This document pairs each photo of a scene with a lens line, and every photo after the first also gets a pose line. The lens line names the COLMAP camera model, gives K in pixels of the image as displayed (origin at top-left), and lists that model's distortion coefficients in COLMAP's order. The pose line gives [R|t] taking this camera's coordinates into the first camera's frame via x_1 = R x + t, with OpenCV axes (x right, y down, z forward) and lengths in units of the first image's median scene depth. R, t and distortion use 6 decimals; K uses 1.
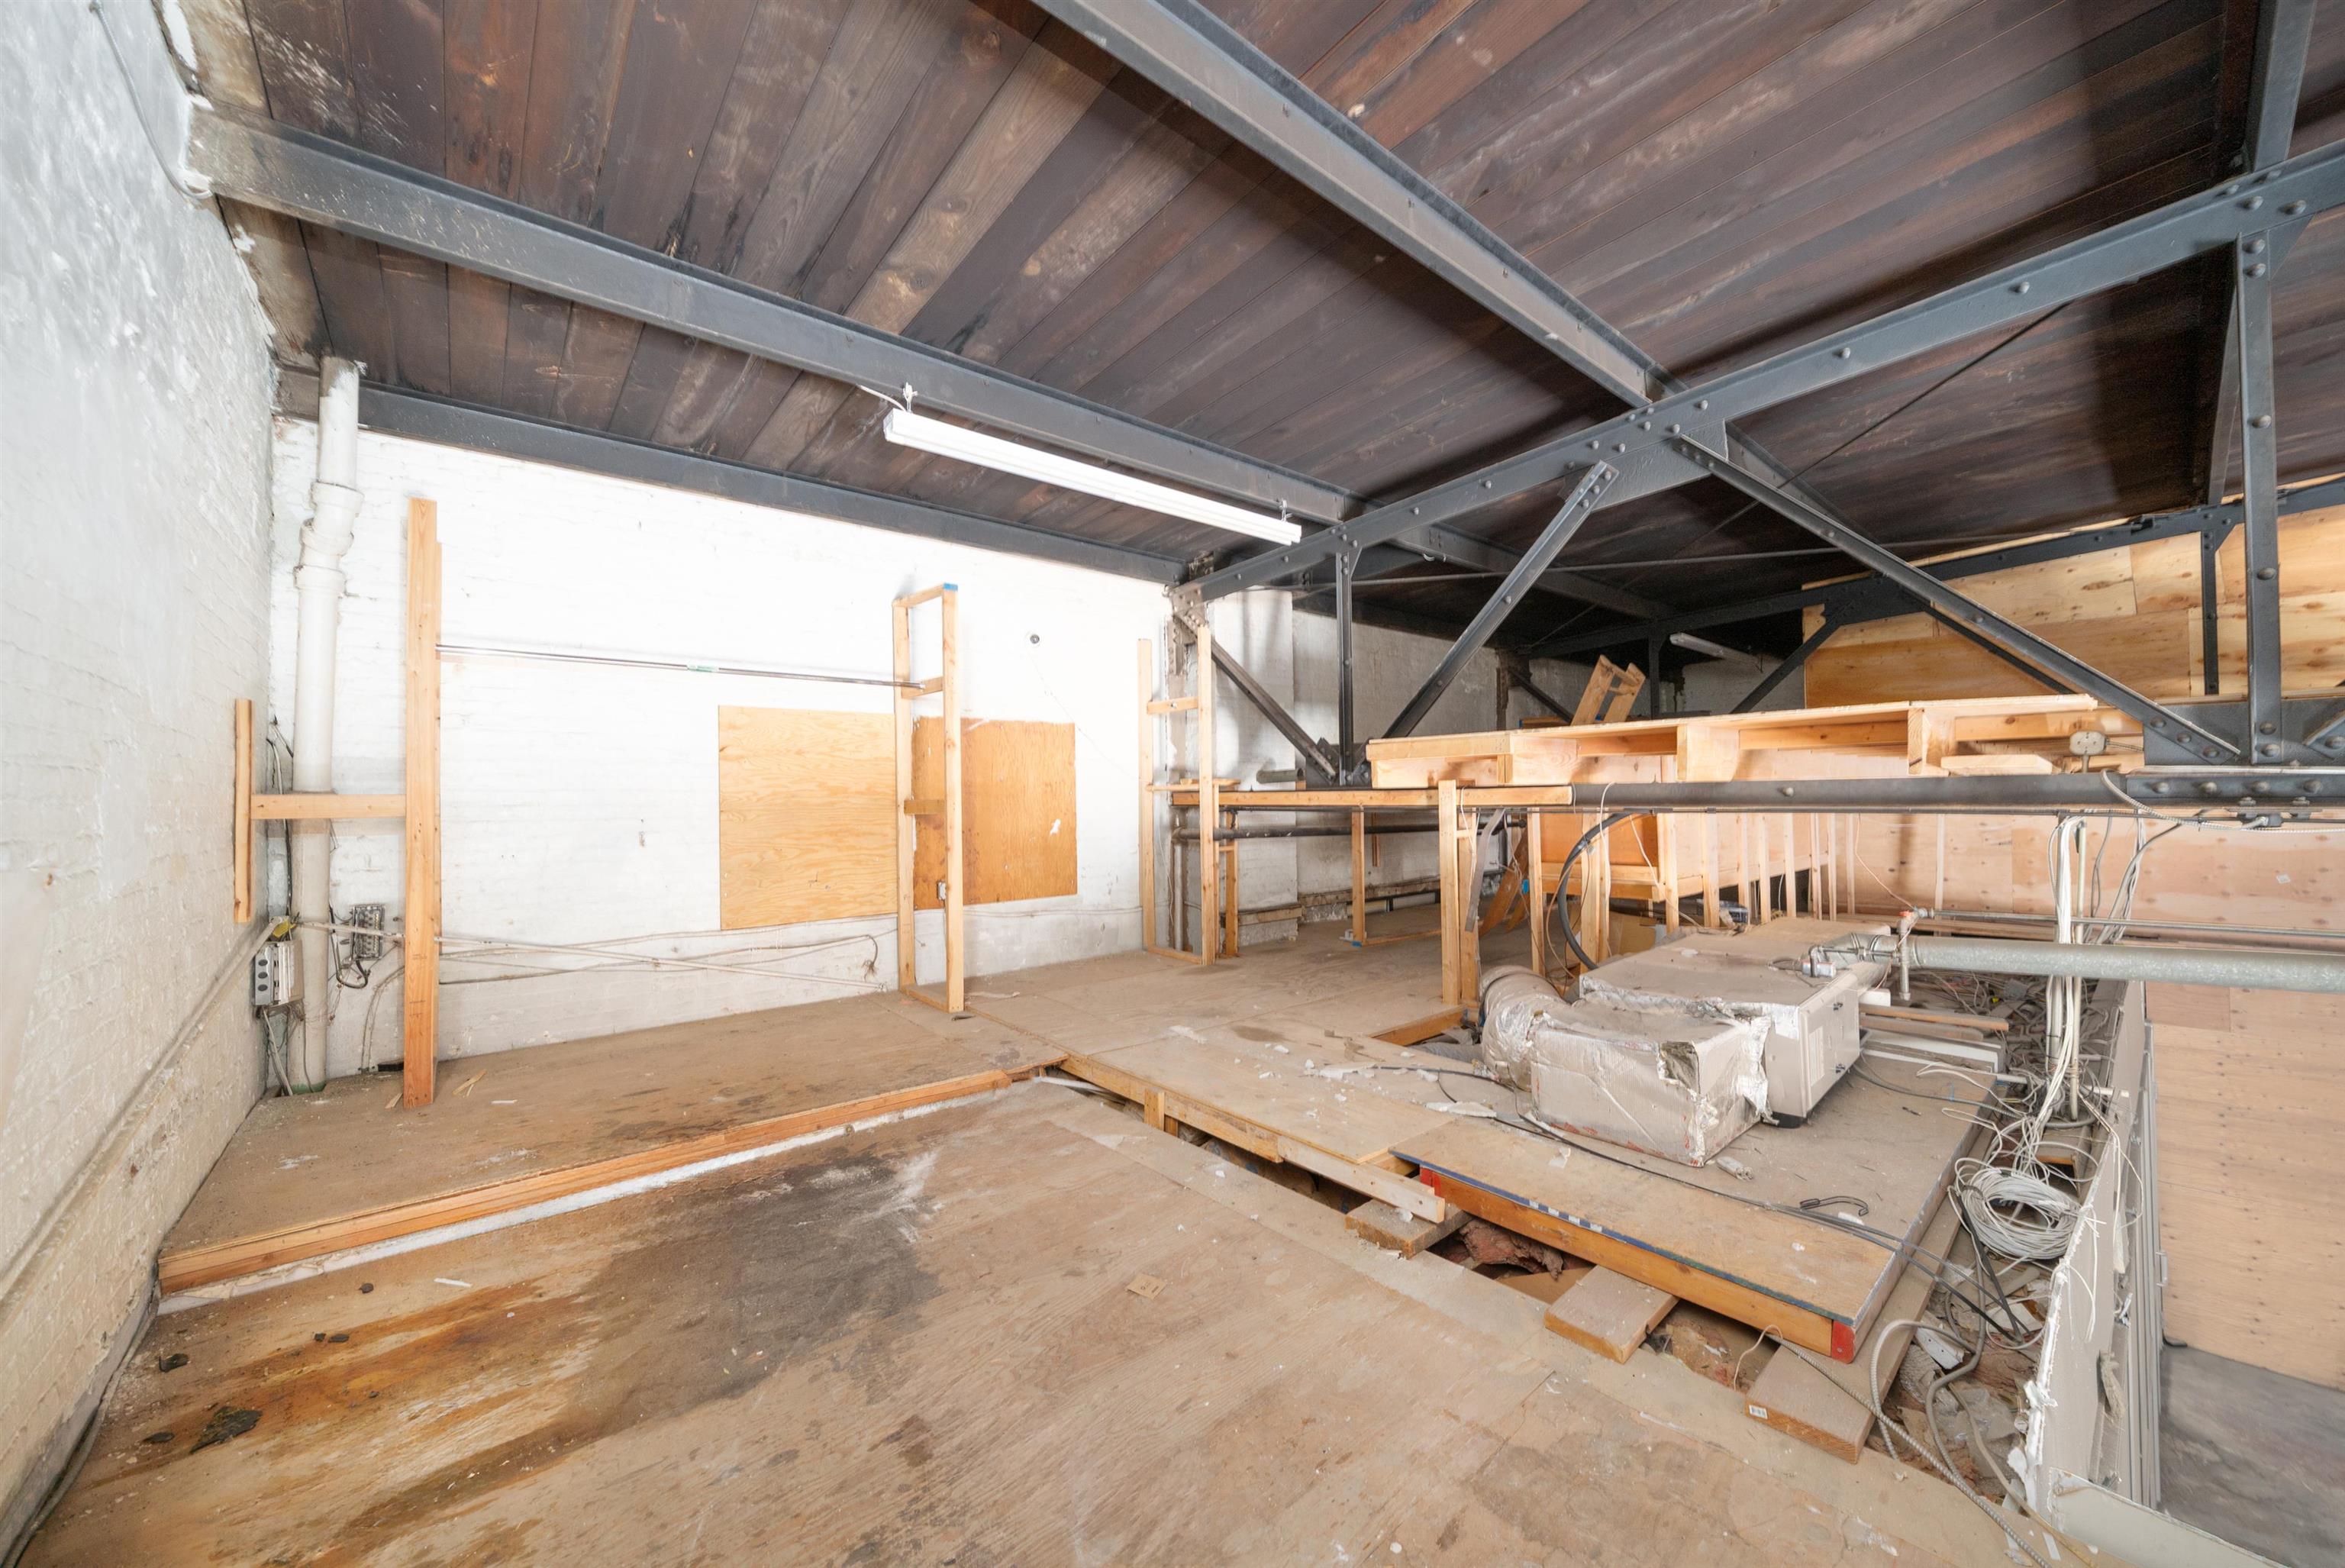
lens RADIAL K [[858.2, 0, 1175.7], [0, 858.2, 793.7], [0, 0, 1]] dist [-0.002806, -0.000324]
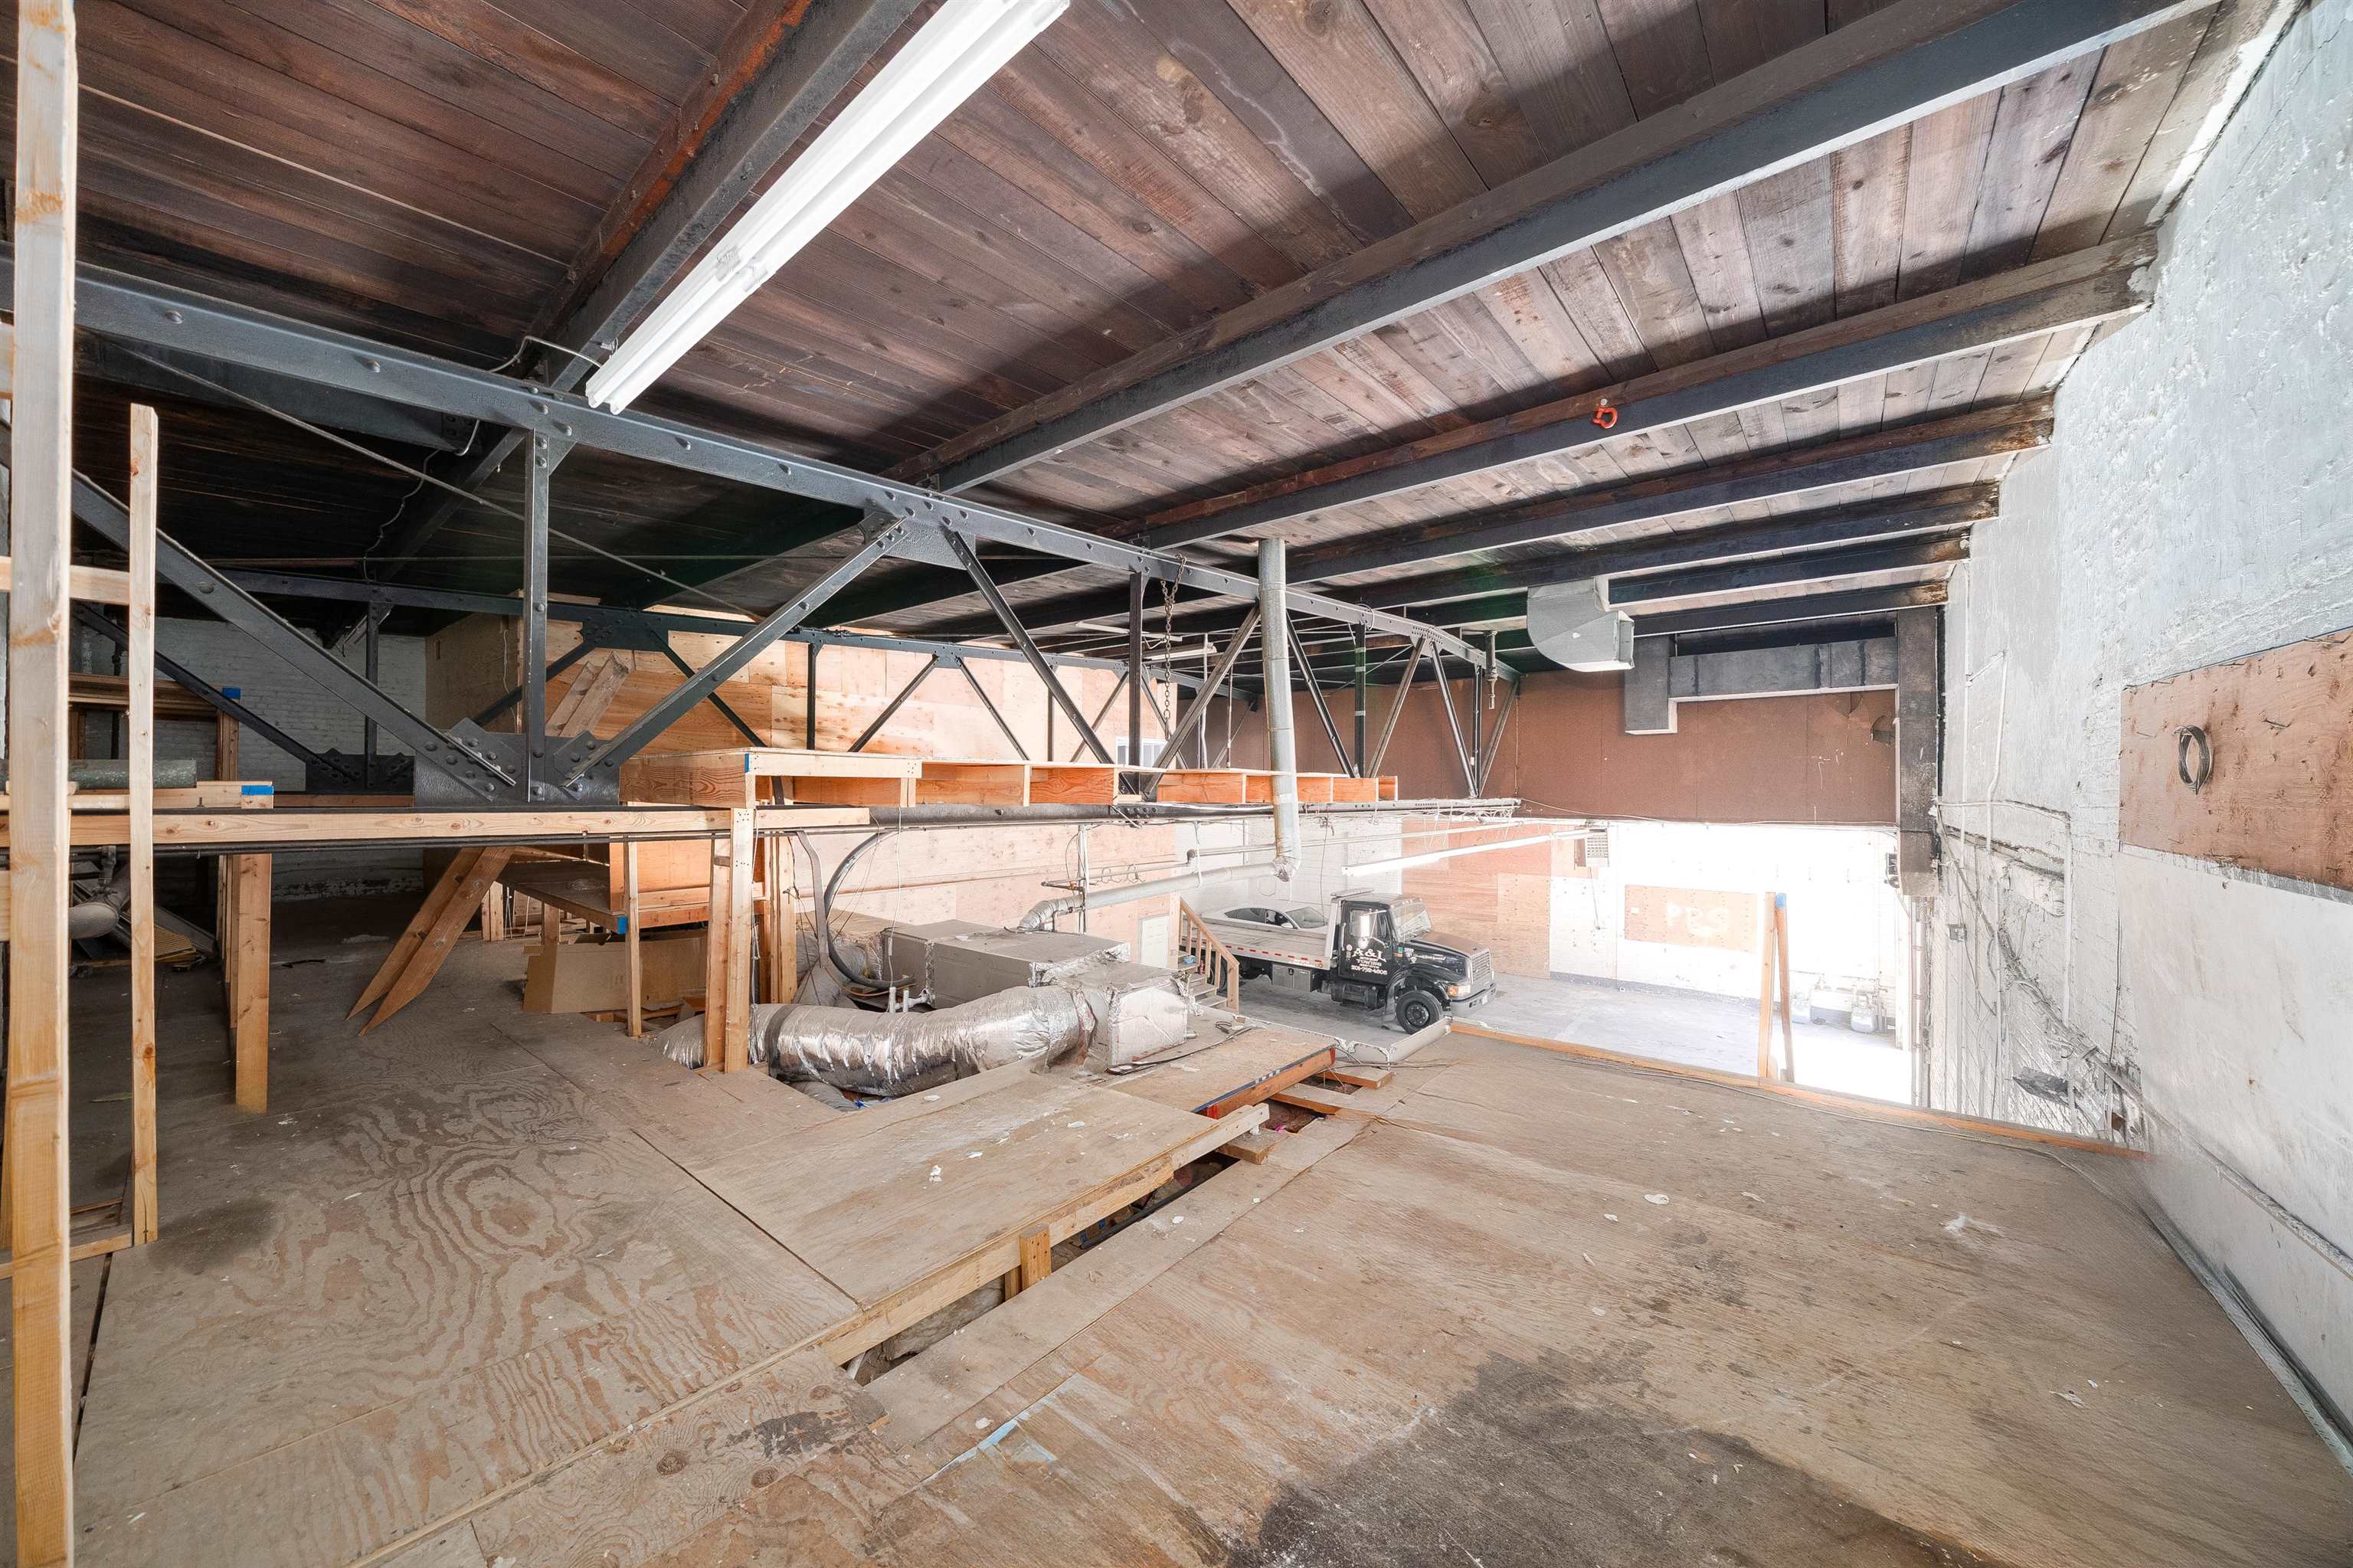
lens RADIAL K [[816.1, 0, 1183.7], [0, 816.1, 778.6], [0, 0, 1]] dist [-0.000751, 0.000200]
pose [[-0.183975, 0.026225, 0.982581, -1.011178], [-0.011766, 0.999514, -0.028880, -0.031367], [-0.982860, -0.016874, -0.183577, 1.368817]]
